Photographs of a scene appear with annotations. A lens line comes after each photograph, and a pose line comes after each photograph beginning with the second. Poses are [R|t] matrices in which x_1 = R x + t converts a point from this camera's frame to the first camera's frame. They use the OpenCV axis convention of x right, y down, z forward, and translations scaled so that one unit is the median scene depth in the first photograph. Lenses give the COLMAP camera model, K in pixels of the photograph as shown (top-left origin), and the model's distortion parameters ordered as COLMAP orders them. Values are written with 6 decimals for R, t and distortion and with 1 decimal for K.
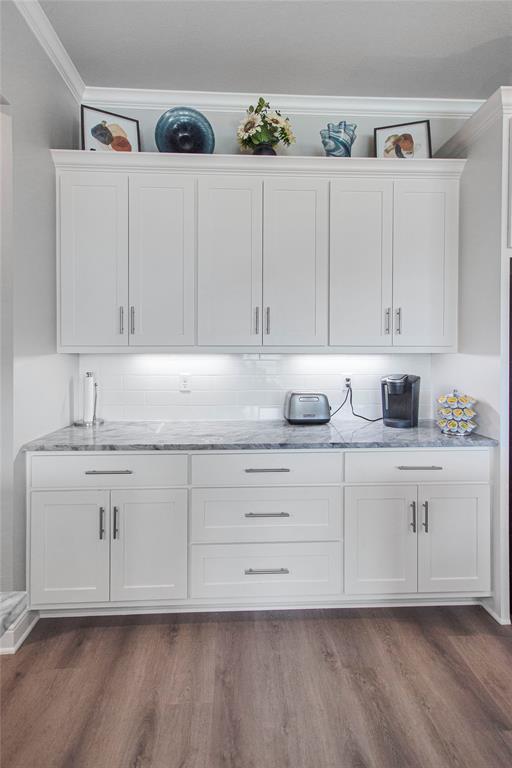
lens RADIAL K [[386.7, 0, 258.2], [0, 386.7, 354.4], [0, 0, 1]] dist [-0.026388, -0.000187]
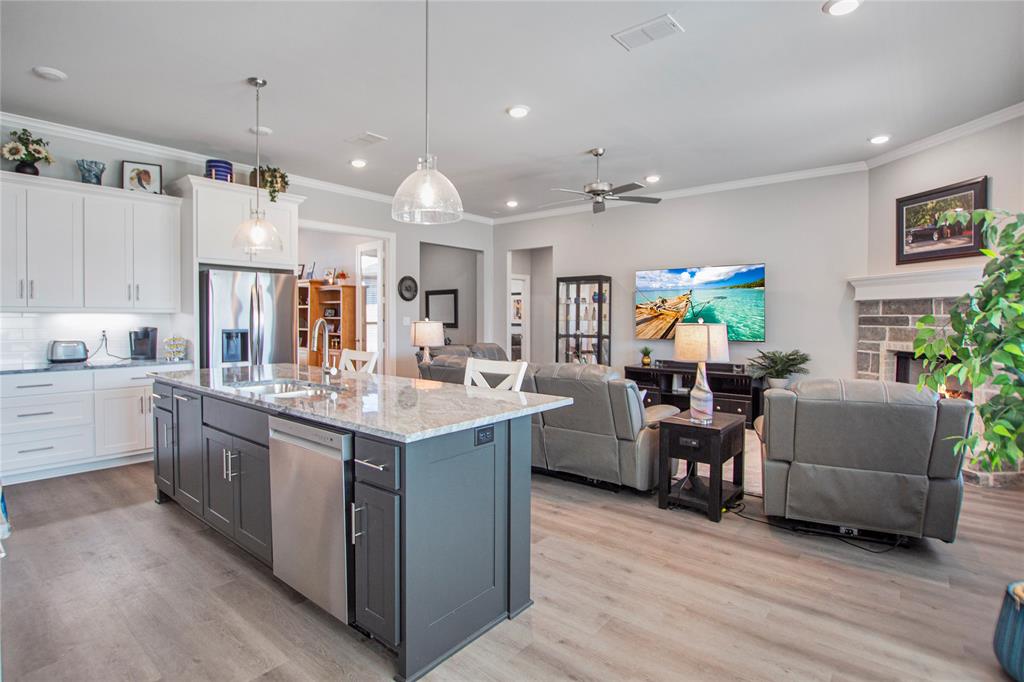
lens RADIAL K [[515.6, 0, 483.0], [0, 515.6, 330.4], [0, 0, 1]] dist [-0.026388, -0.000187]
pose [[0.702379, -0.015892, 0.711626, -0.130252], [-0.004640, 0.999627, 0.026903, 0.006900], [-0.711788, -0.022198, 0.702043, -1.469061]]
